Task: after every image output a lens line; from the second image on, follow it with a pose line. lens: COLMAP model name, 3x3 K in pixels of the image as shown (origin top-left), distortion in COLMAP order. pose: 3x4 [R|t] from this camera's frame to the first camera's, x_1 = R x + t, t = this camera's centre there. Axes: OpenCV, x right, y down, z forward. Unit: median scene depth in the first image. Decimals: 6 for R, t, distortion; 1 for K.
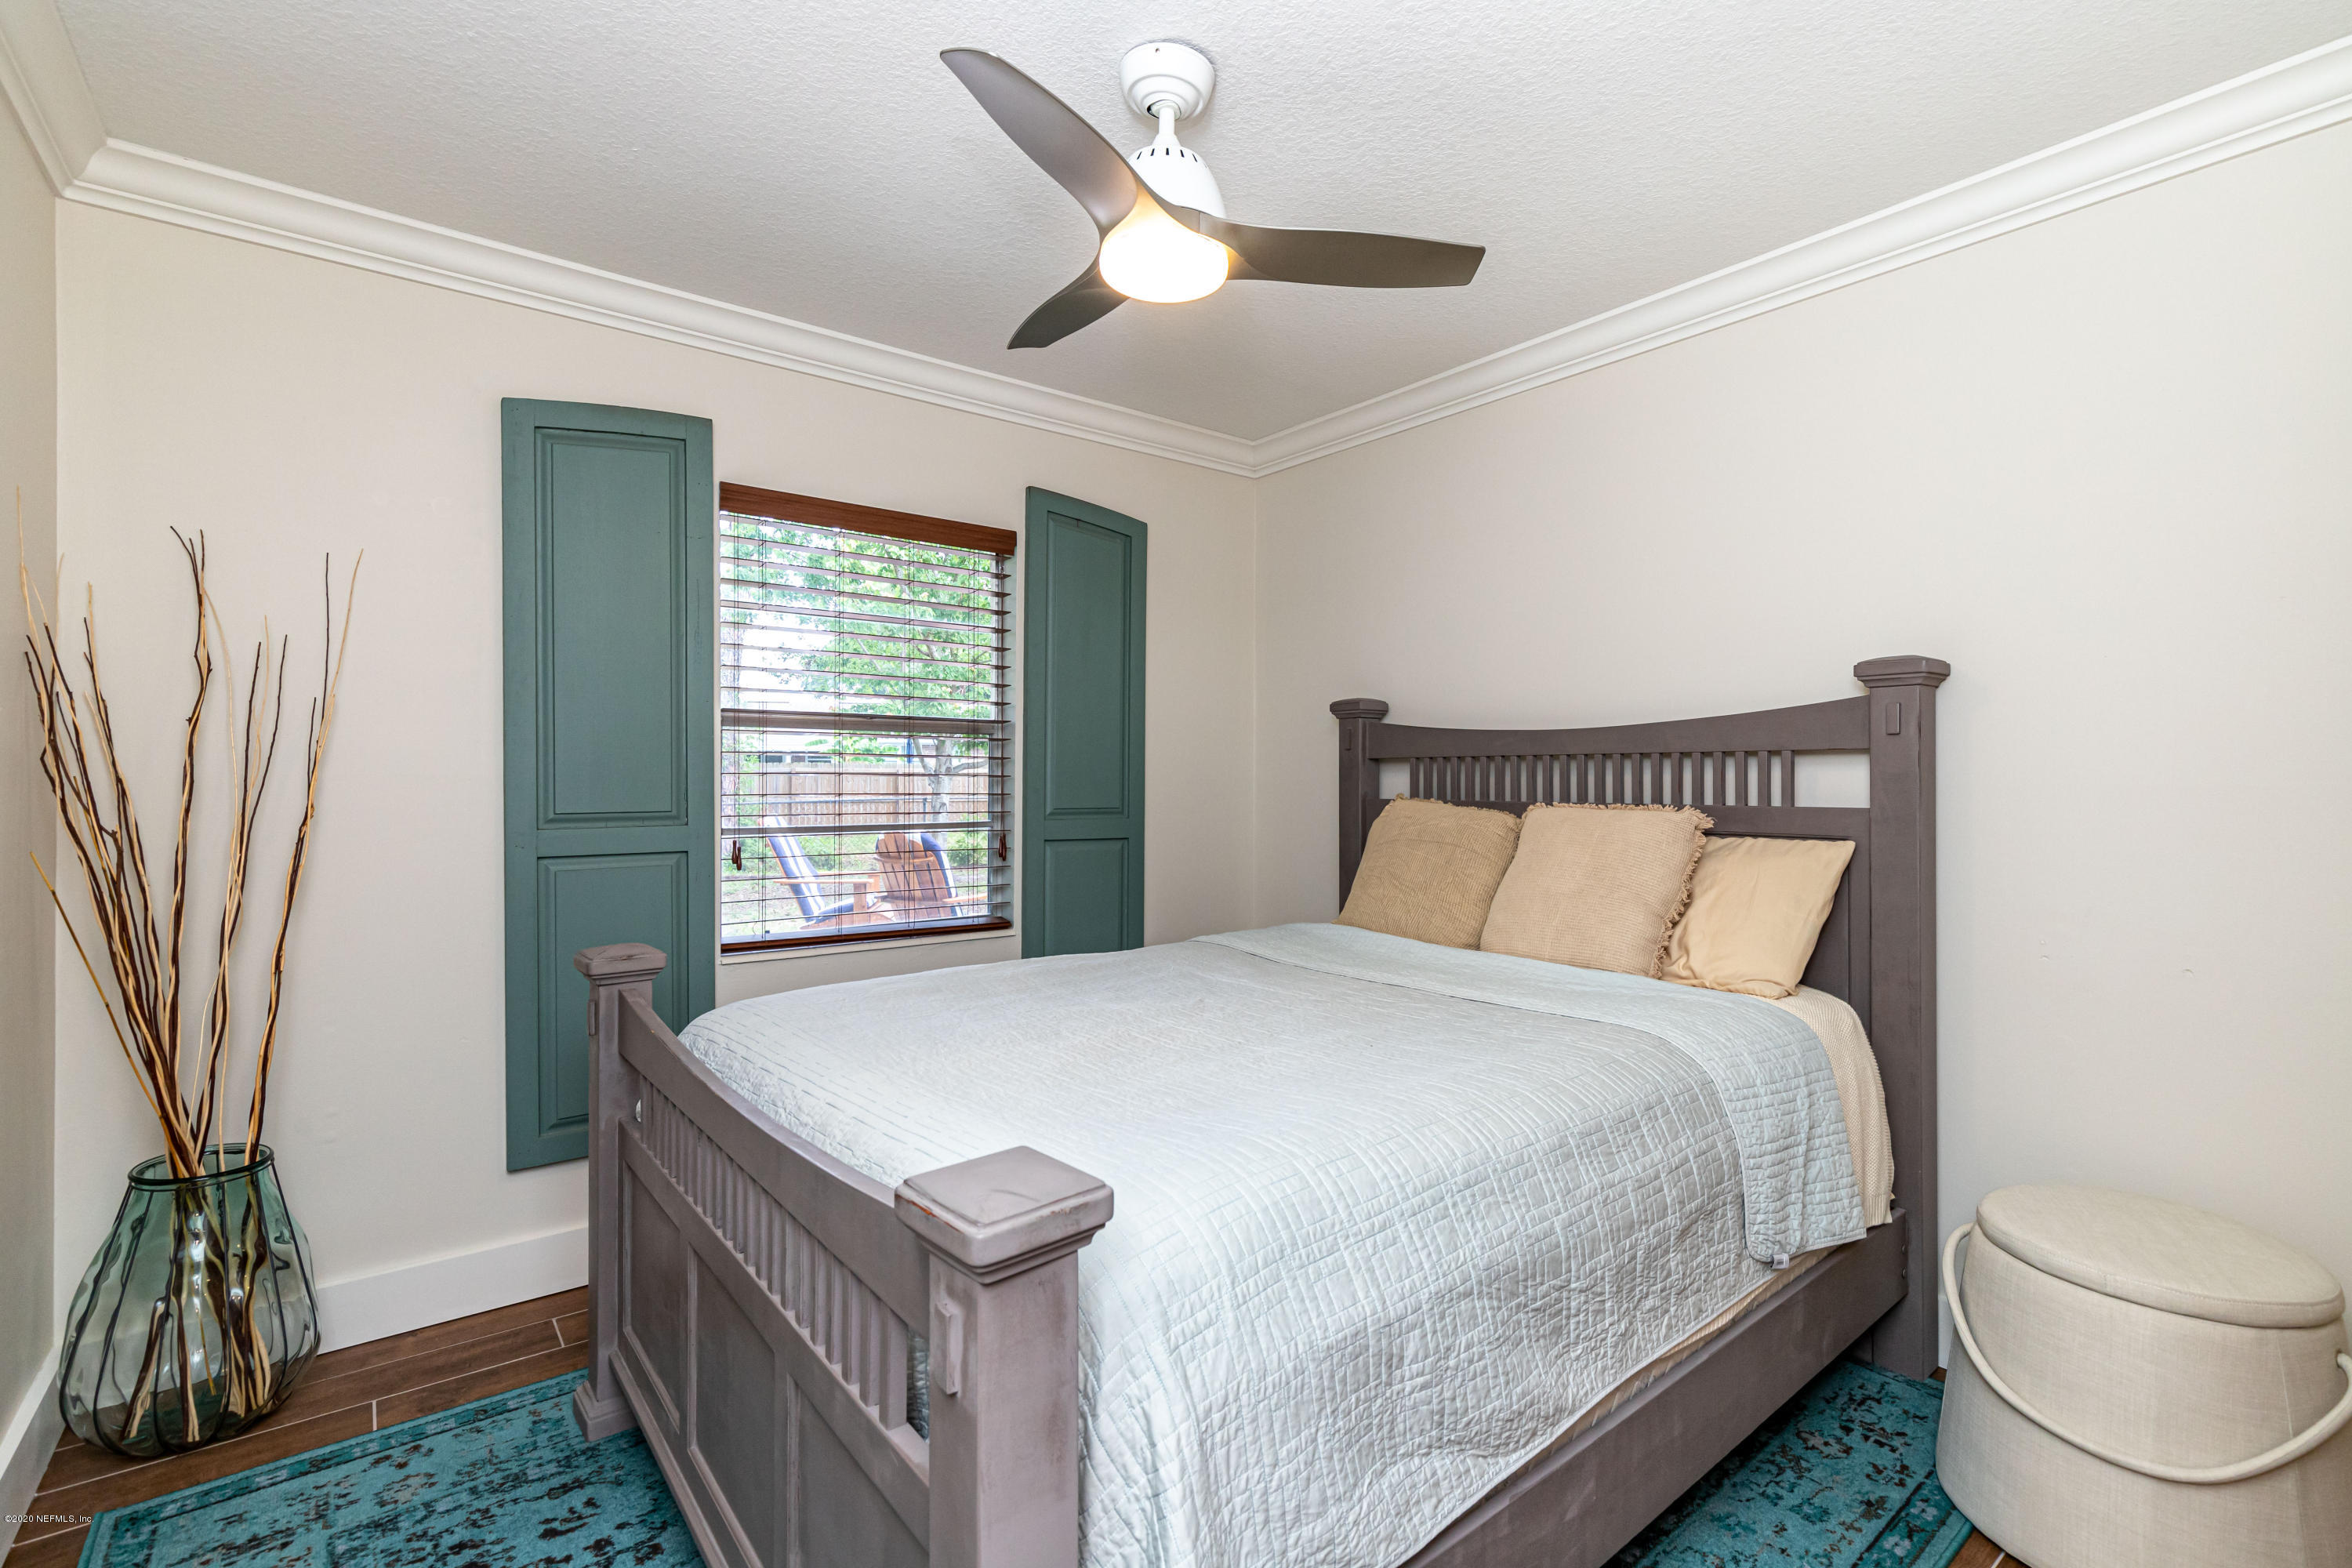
lens RADIAL K [[1078.0, 0, 1173.5], [0, 1078.0, 778.1], [0, 0, 1]] dist [0.000521, -0.000227]
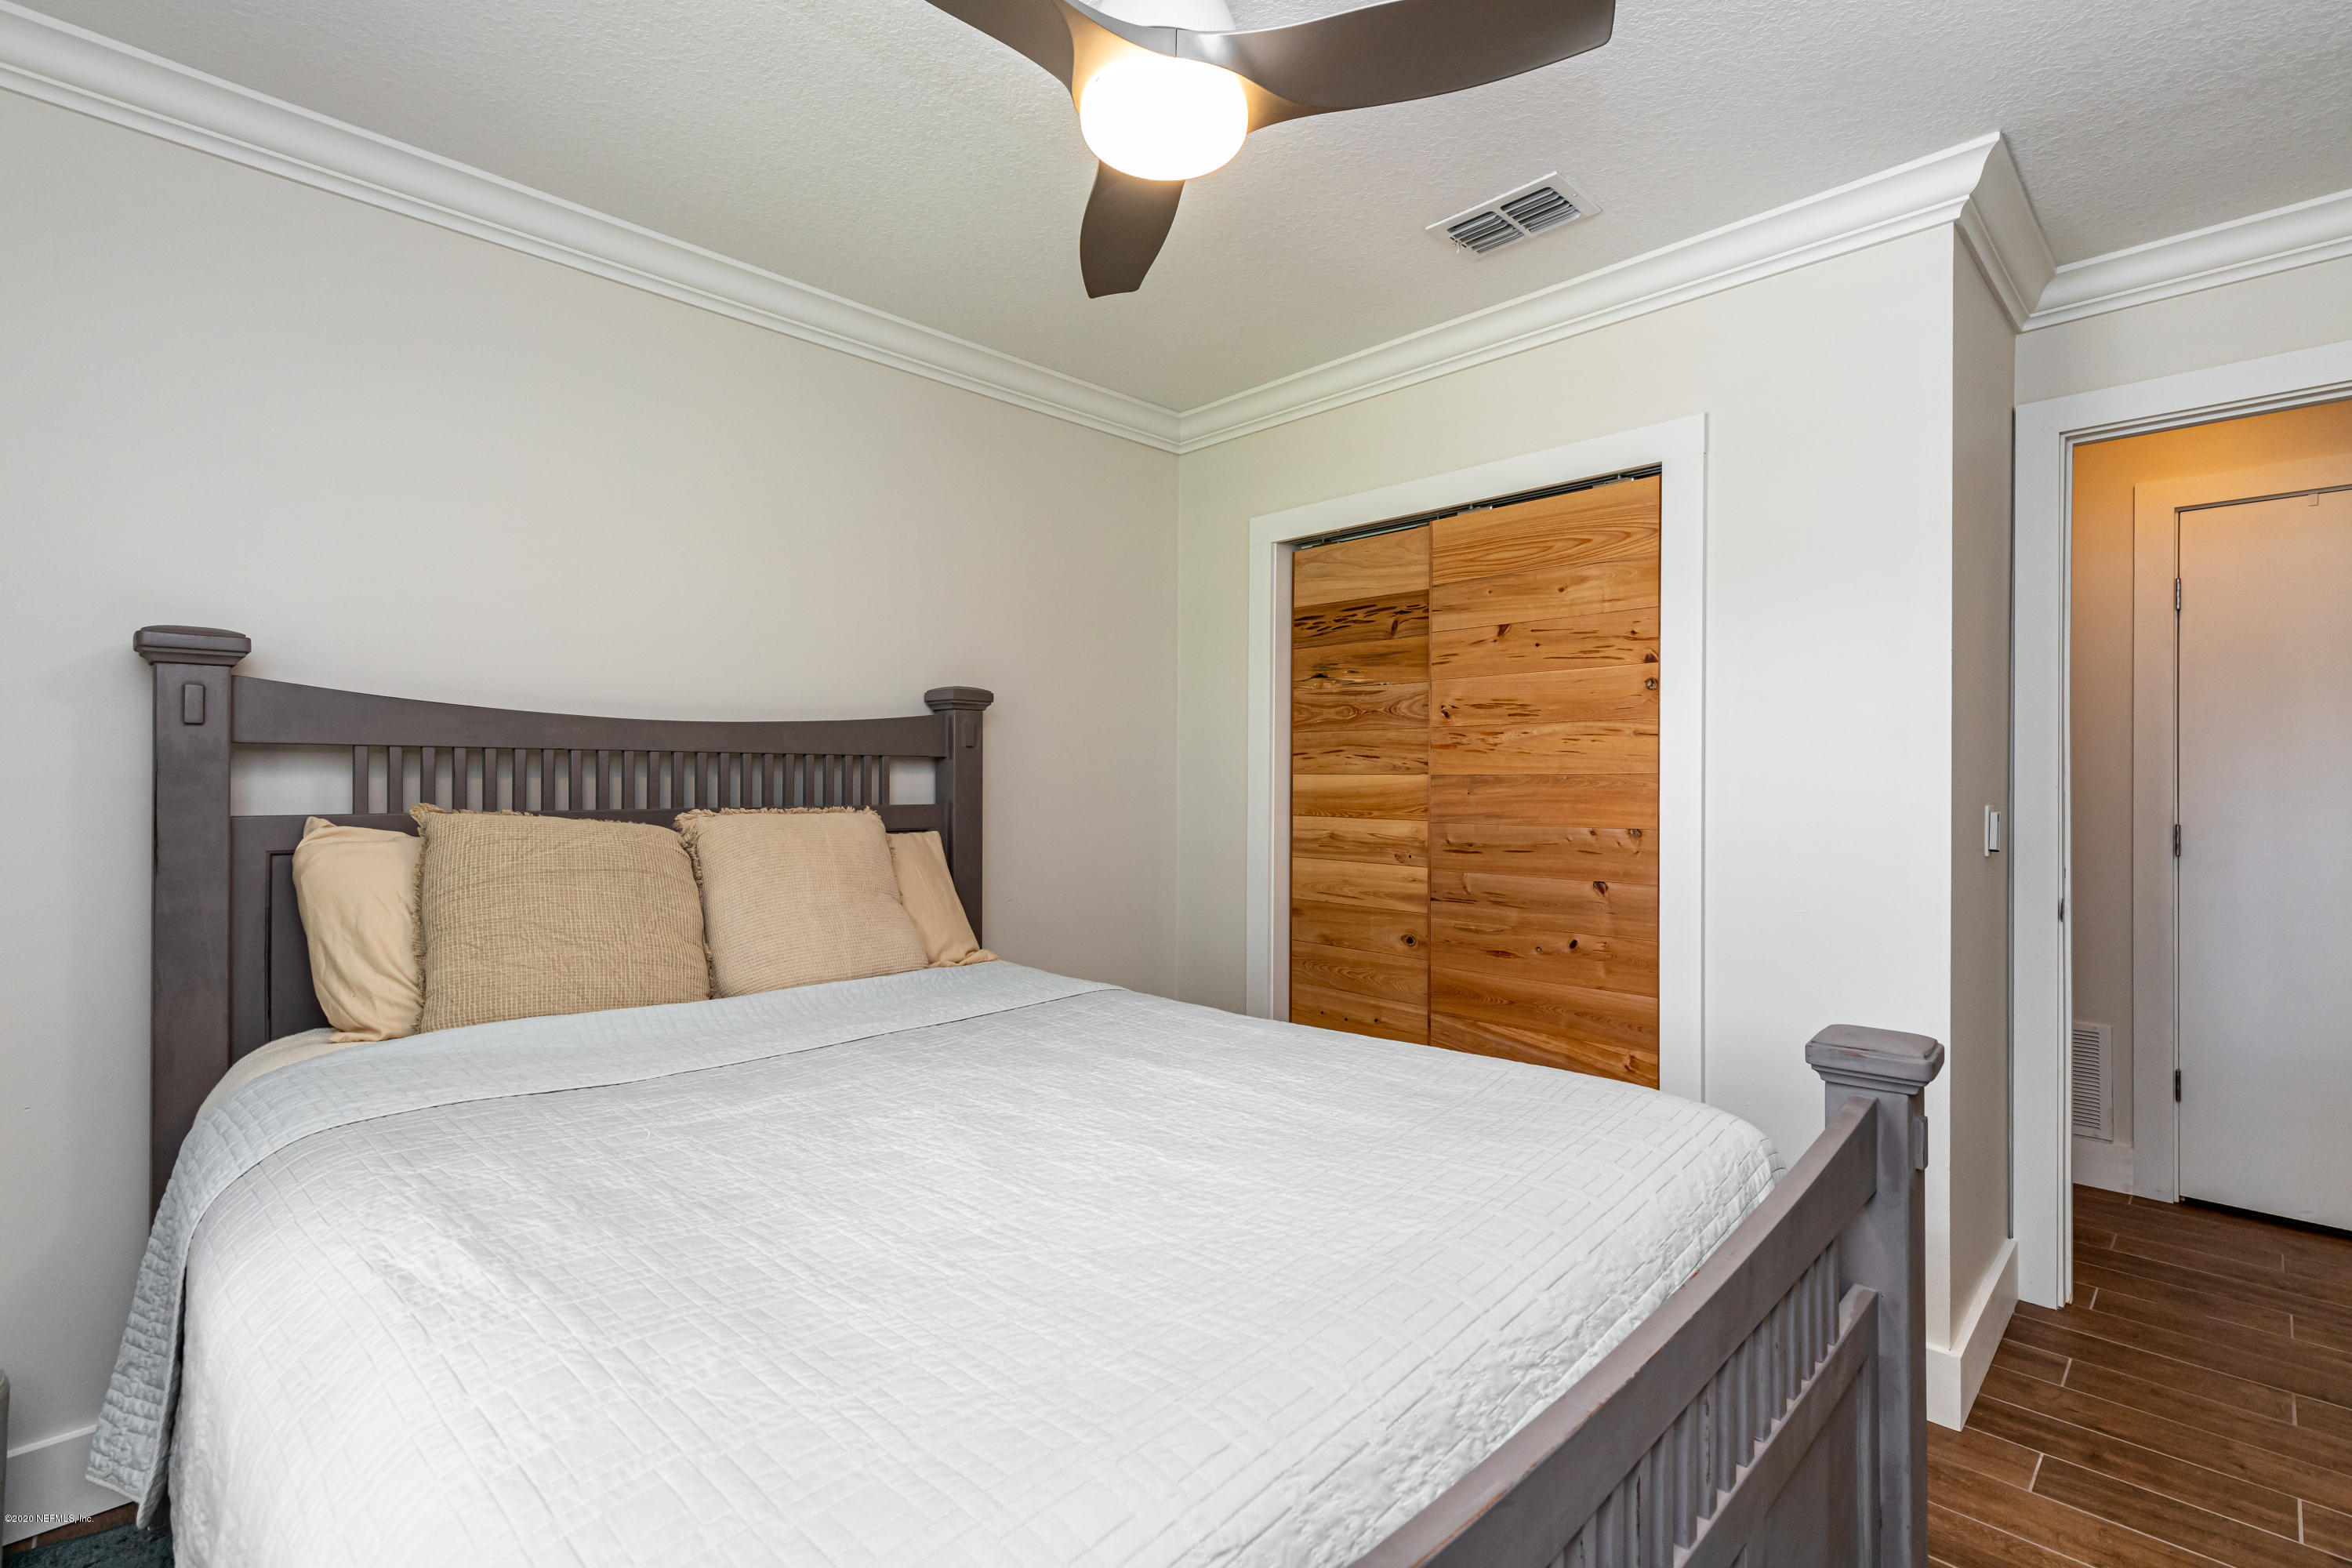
lens RADIAL K [[1078.0, 0, 1173.5], [0, 1078.0, 778.1], [0, 0, 1]] dist [0.000521, -0.000227]
pose [[-0.099515, 0.002927, 0.995032, -0.511564], [0.005479, 0.999982, -0.002393, 0.003856], [-0.995021, 0.005213, -0.099529, 0.720151]]
